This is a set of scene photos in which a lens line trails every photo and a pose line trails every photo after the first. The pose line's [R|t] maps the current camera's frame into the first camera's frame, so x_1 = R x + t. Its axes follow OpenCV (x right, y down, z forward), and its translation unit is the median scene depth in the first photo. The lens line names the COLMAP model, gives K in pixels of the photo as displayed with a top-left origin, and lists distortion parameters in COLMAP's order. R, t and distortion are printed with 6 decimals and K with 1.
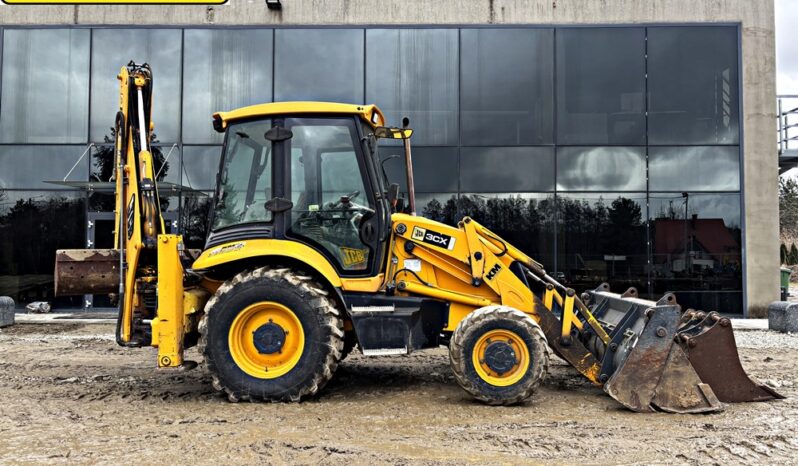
lens RADIAL K [[602.2, 0, 394.8], [0, 602.2, 235.2], [0, 0, 1]] dist [0.051903, -0.058076]
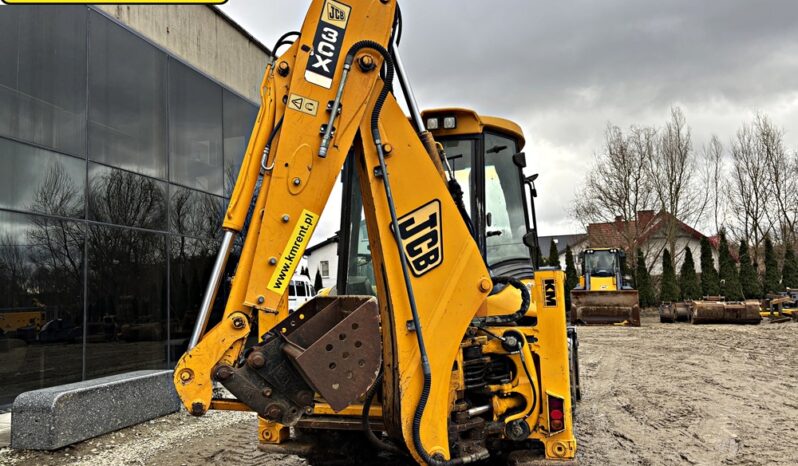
lens RADIAL K [[602.2, 0, 394.6], [0, 602.2, 228.1], [0, 0, 1]] dist [0.051903, -0.058076]
pose [[0.272942, 0.098873, 0.956936, -1.050698], [-0.002246, 0.994767, -0.102141, 0.021013], [-0.962028, 0.025729, 0.271736, 0.922491]]
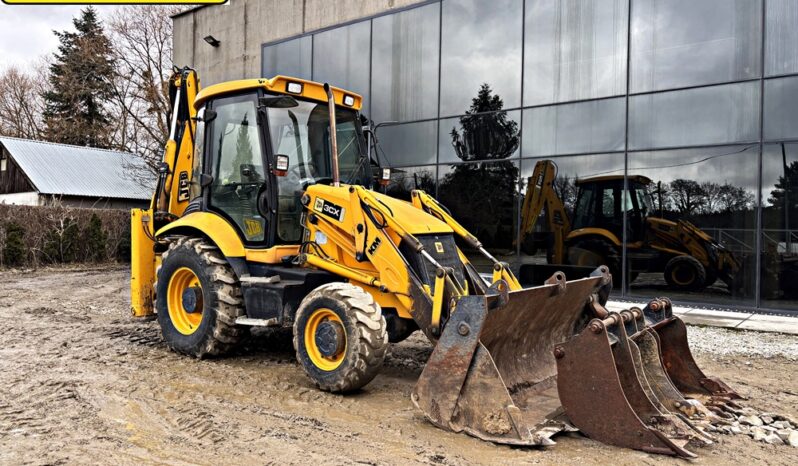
lens RADIAL K [[602.2, 0, 406.2], [0, 602.2, 231.2], [0, 0, 1]] dist [0.051903, -0.058076]
pose [[0.806873, 0.008774, -0.590660, 0.729551], [0.014157, 0.999315, 0.034183, 0.008954], [0.590556, -0.035943, 0.806196, 0.310913]]
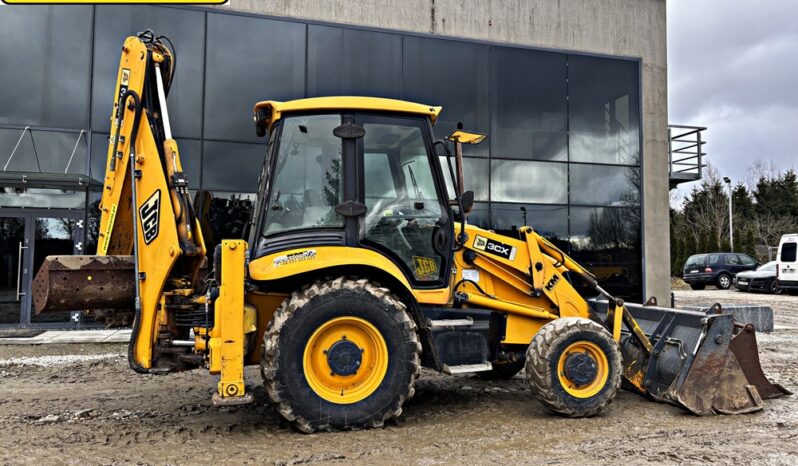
lens RADIAL K [[602.2, 0, 402.1], [0, 602.2, 227.1], [0, 0, 1]] dist [0.051903, -0.058076]
pose [[0.958958, 0.023602, 0.282563, -0.359798], [-0.017461, 0.999554, -0.024233, -0.002274], [-0.283009, 0.018304, 0.958943, 0.109940]]
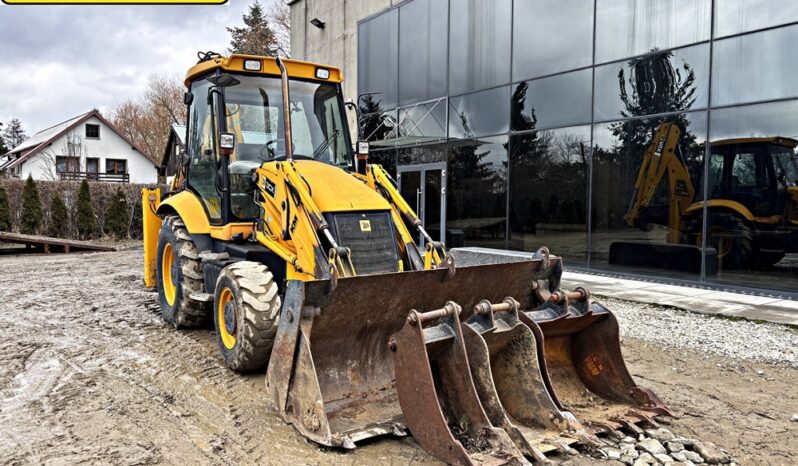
lens RADIAL K [[602.2, 0, 396.1], [0, 602.2, 229.3], [0, 0, 1]] dist [0.051903, -0.058076]
pose [[0.588518, 0.036256, -0.807671, 0.951568], [0.031614, 0.997198, 0.067799, 0.014069], [0.807866, -0.065434, 0.585723, 0.612763]]
